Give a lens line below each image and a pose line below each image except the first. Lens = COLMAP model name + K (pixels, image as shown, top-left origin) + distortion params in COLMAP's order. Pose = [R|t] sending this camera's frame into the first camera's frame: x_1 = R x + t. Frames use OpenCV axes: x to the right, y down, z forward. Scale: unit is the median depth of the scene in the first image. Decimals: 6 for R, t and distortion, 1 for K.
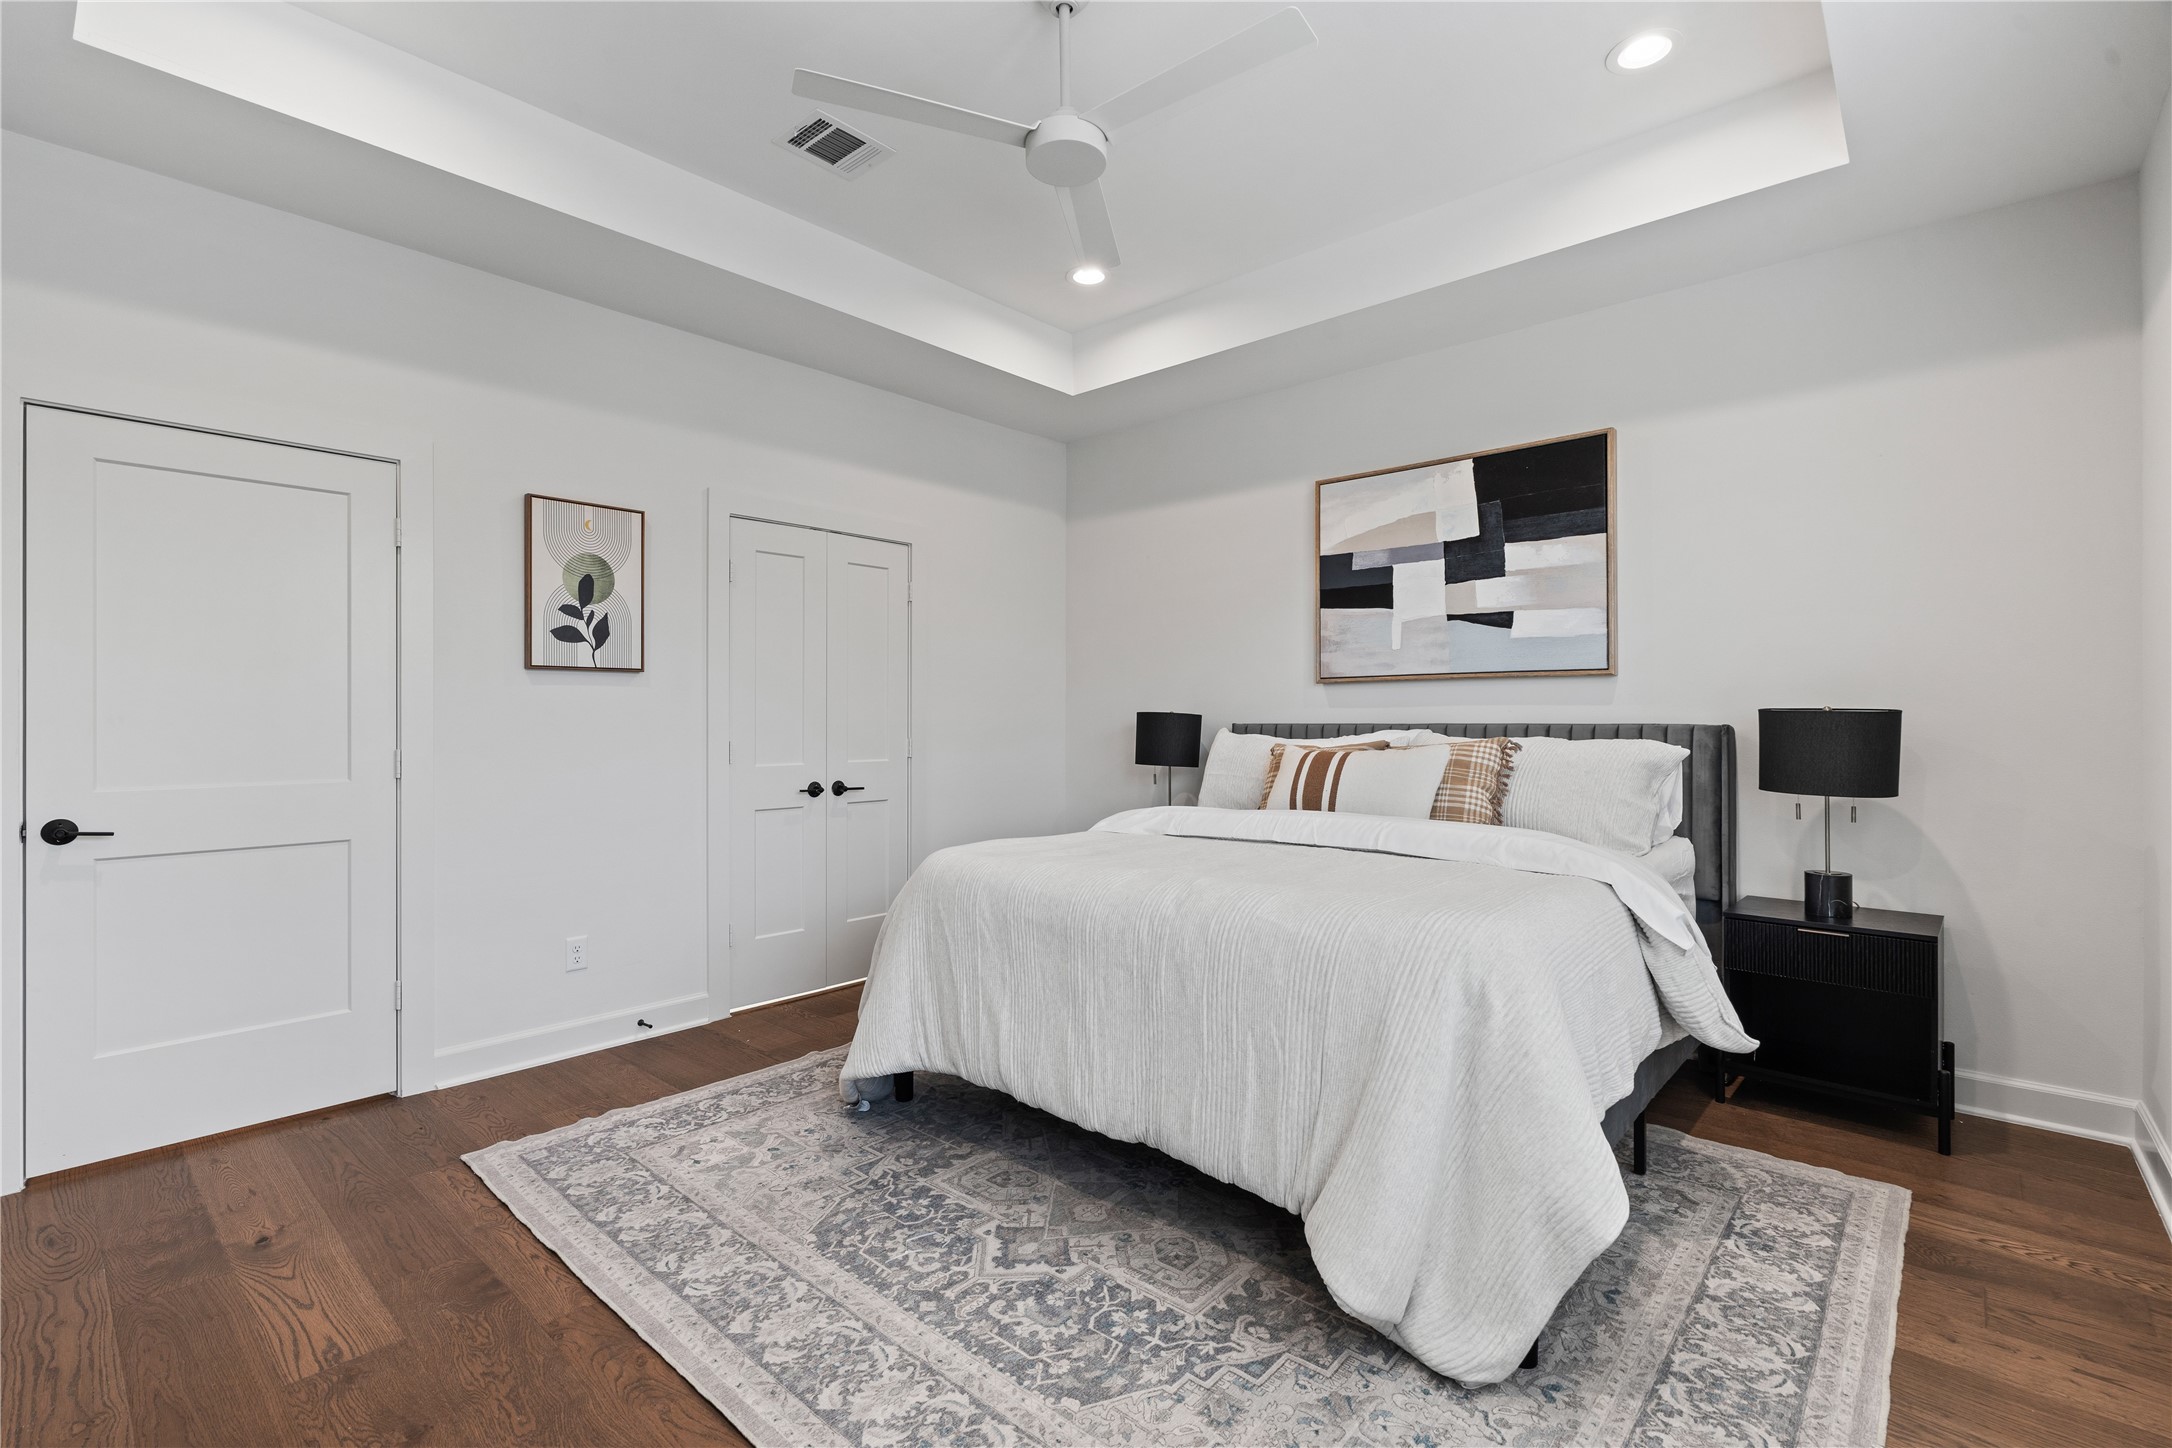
lens RADIAL K [[980.1, 0, 1079.5], [0, 980.1, 716.4], [0, 0, 1]] dist [-0.002044, 0.000219]
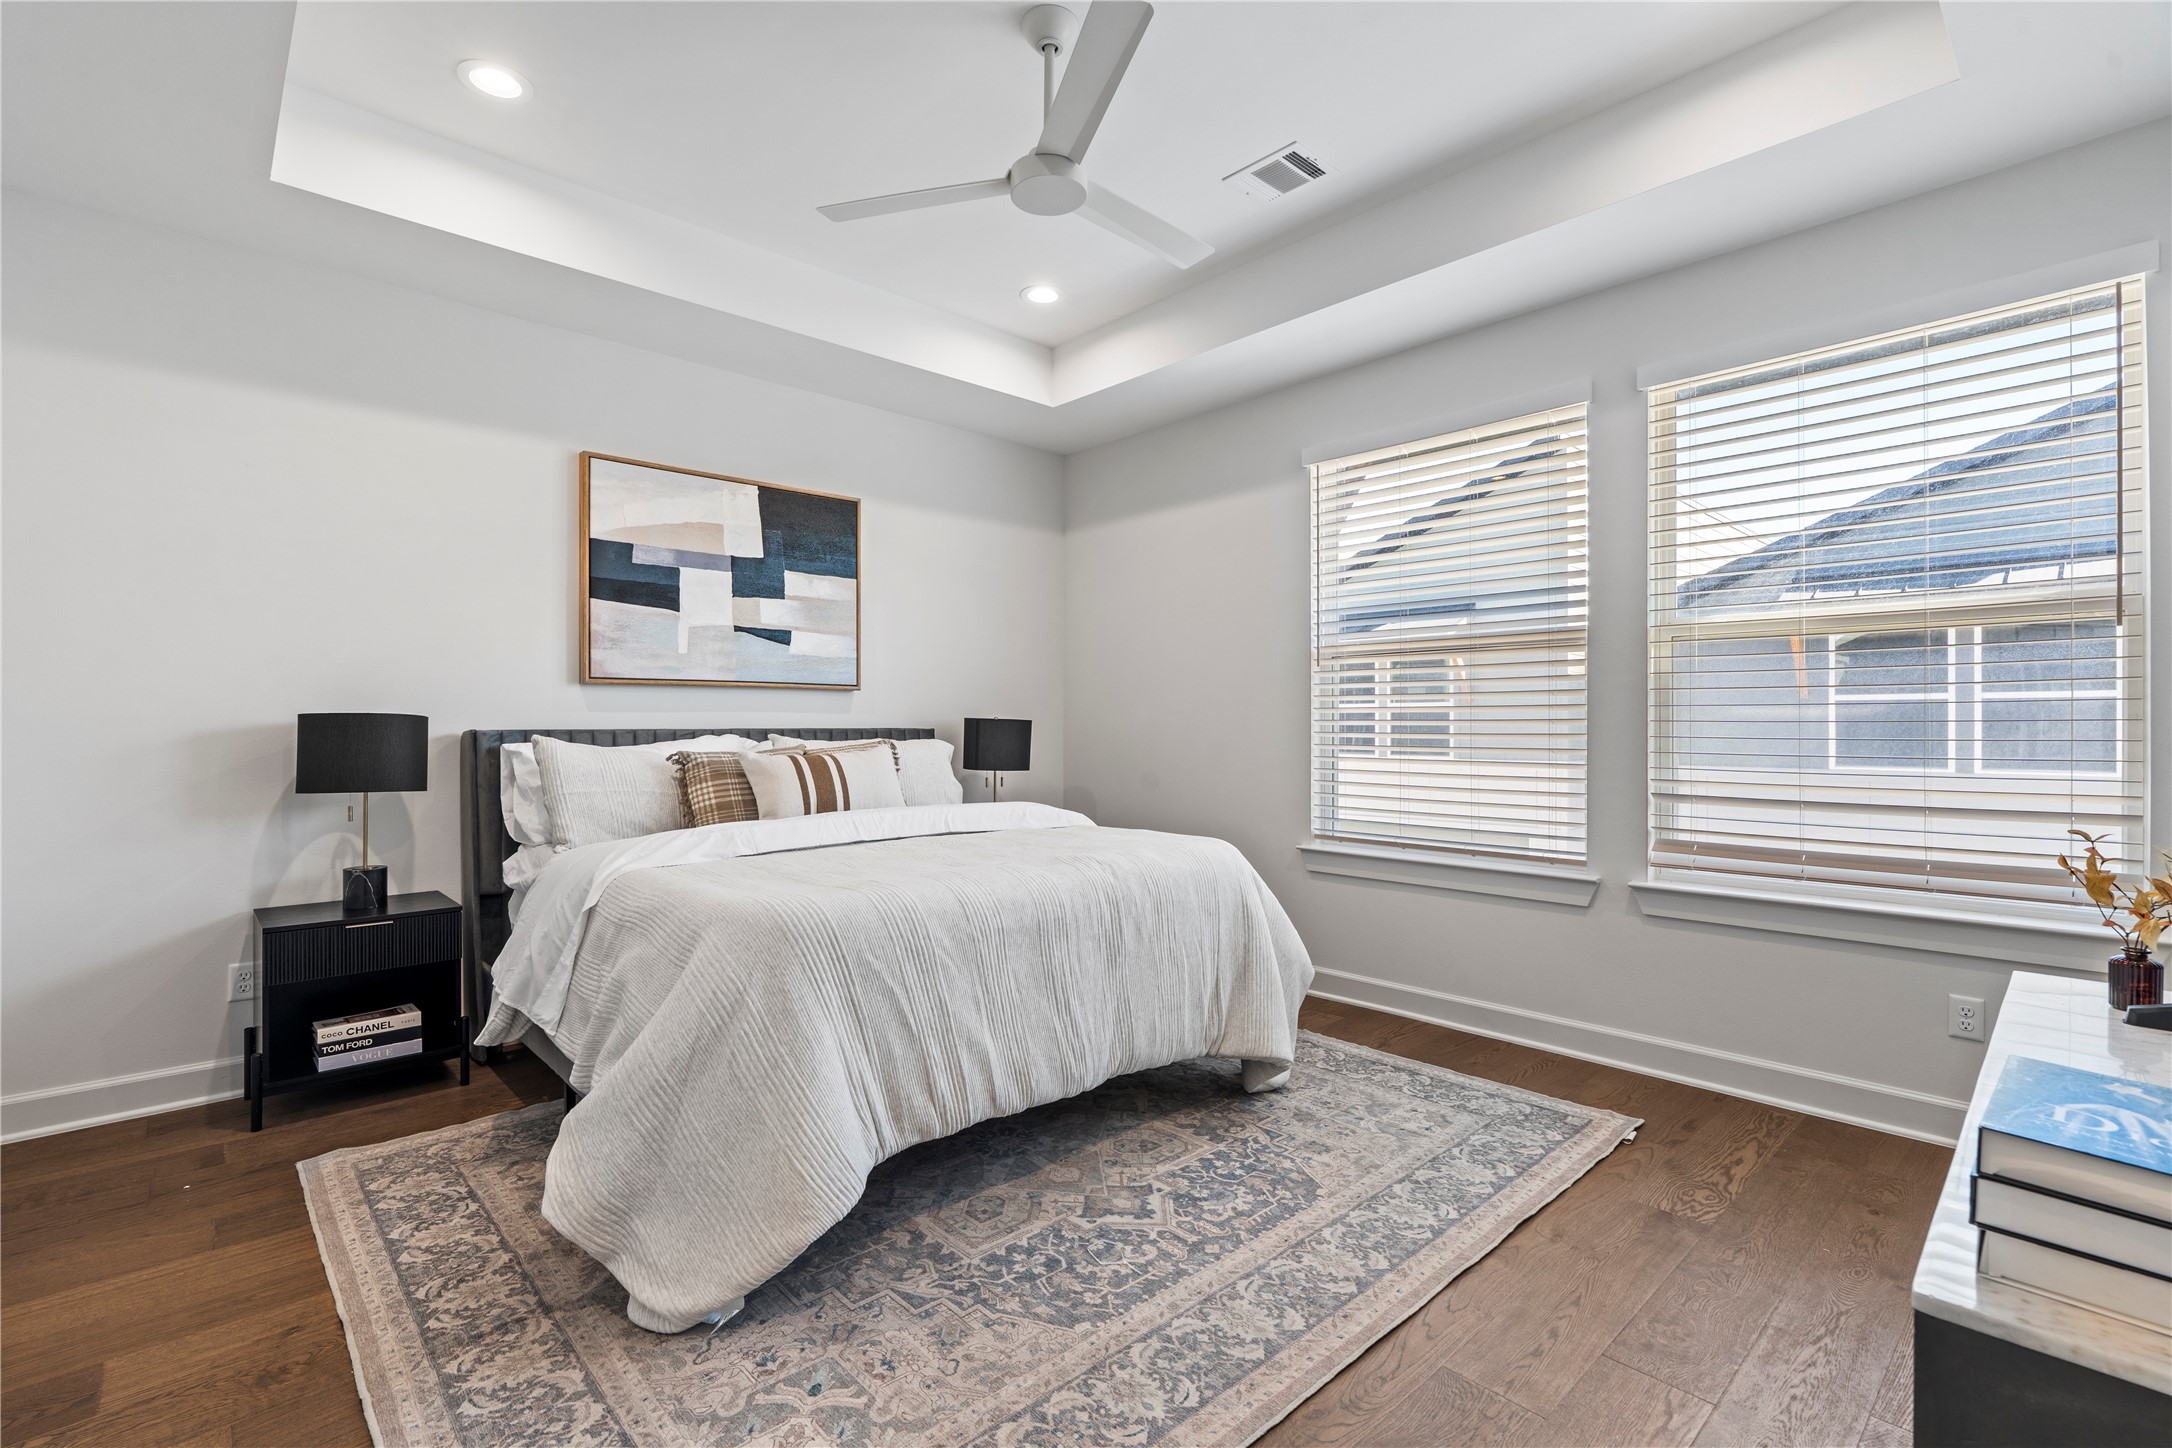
lens RADIAL K [[980.1, 0, 1079.2], [0, 980.1, 728.4], [0, 0, 1]] dist [-0.002044, 0.000219]
pose [[0.093873, -0.007657, 0.995555, -0.730177], [-0.006970, 0.999941, 0.008348, -0.004330], [-0.995560, -0.007723, 0.093814, 0.594295]]
